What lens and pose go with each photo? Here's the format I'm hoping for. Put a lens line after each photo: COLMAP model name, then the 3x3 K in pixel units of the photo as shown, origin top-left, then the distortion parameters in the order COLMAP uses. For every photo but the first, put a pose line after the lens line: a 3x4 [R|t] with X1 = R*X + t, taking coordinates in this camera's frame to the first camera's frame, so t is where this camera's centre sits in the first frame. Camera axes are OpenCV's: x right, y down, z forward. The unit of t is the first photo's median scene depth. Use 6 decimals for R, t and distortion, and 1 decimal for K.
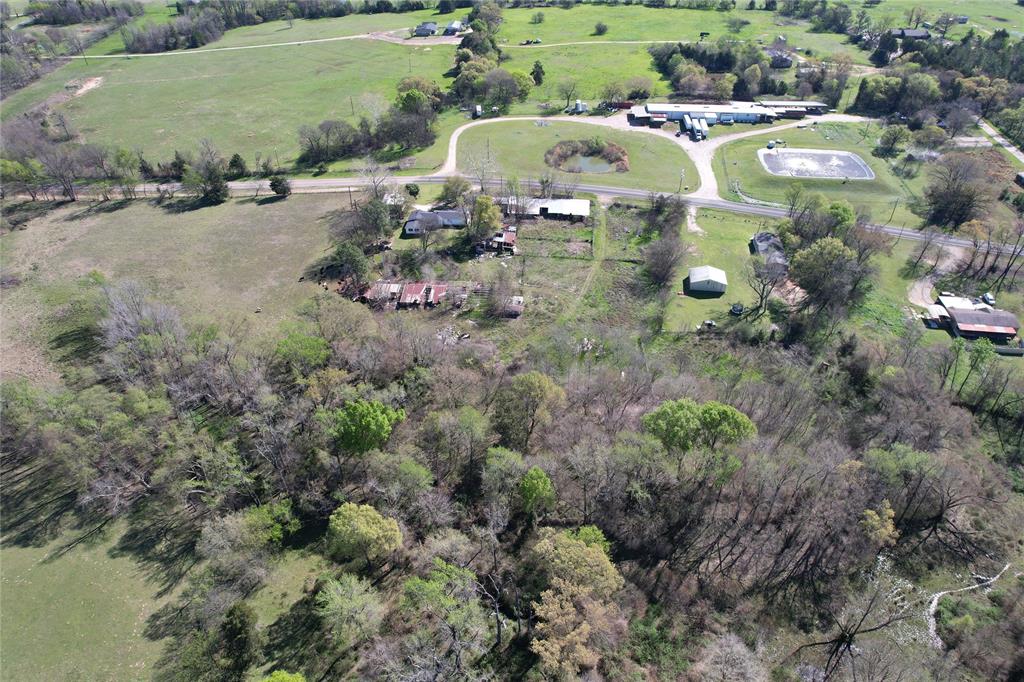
lens RADIAL K [[656.9, 0, 515.7], [0, 656.9, 343.8], [0, 0, 1]] dist [-0.079746, 0.073868]
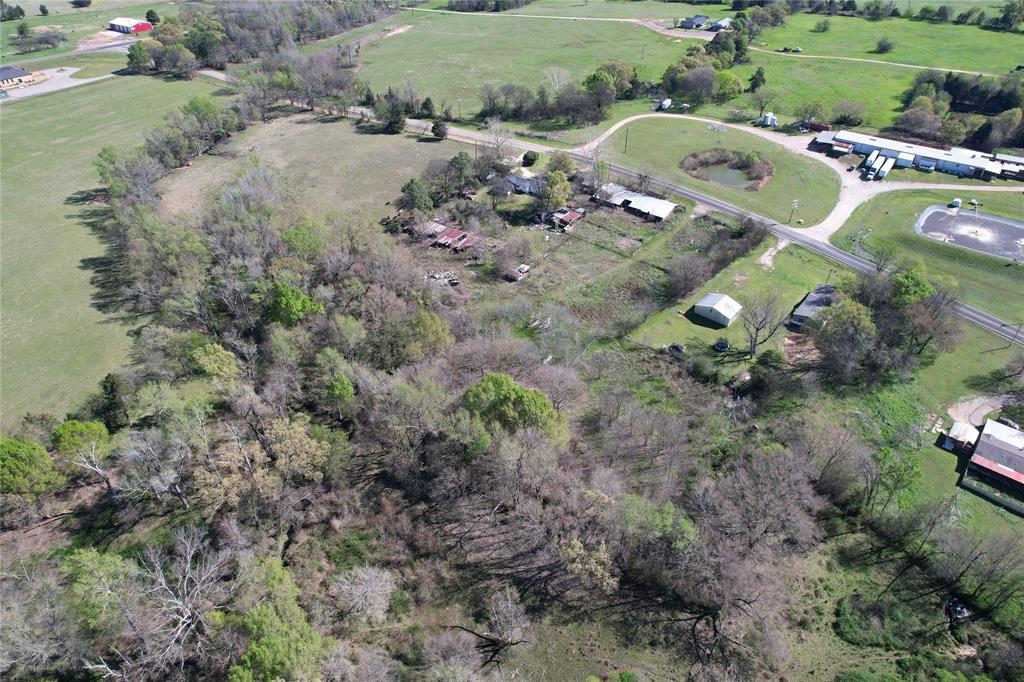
lens RADIAL K [[656.9, 0, 515.7], [0, 656.9, 343.8], [0, 0, 1]] dist [-0.079746, 0.073868]
pose [[0.842053, 0.332774, -0.424509, 0.395224], [-0.328471, 0.940609, 0.085794, -0.031710], [0.427847, 0.067196, 0.901350, 0.044287]]
